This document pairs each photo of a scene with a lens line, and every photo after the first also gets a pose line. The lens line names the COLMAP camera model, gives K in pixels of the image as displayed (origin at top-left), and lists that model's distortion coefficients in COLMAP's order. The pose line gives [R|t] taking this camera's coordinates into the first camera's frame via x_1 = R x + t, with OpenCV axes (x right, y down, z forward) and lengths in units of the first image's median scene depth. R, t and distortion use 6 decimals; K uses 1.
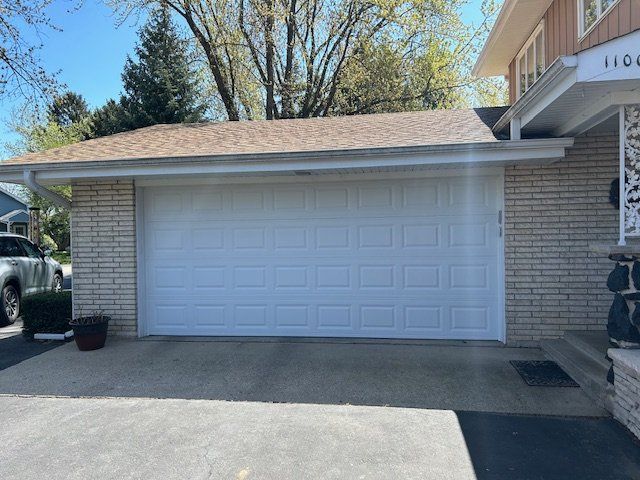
lens RADIAL K [[489.1, 0, 320.5], [0, 489.1, 234.1], [0, 0, 1]] dist [-0.001608, -0.005513]
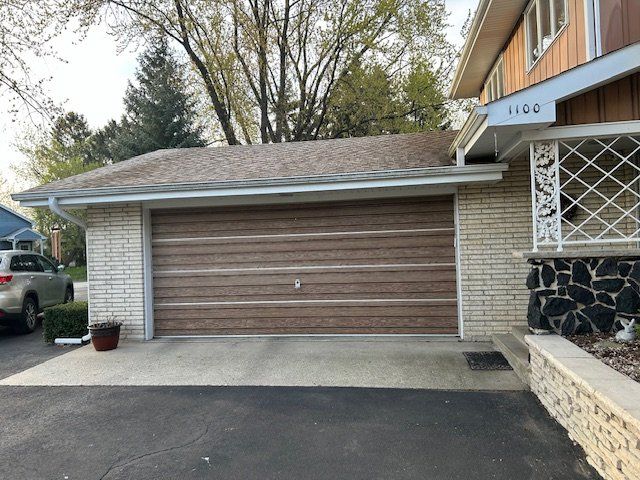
lens RADIAL K [[496.6, 0, 319.7], [0, 496.6, 238.9], [0, 0, 1]] dist [0.016569, 0.001198]
pose [[0.999816, -0.018071, -0.006410, 0.032398], [0.017982, 0.999744, -0.013701, -0.001424], [0.006655, 0.013583, 0.999886, -0.119704]]
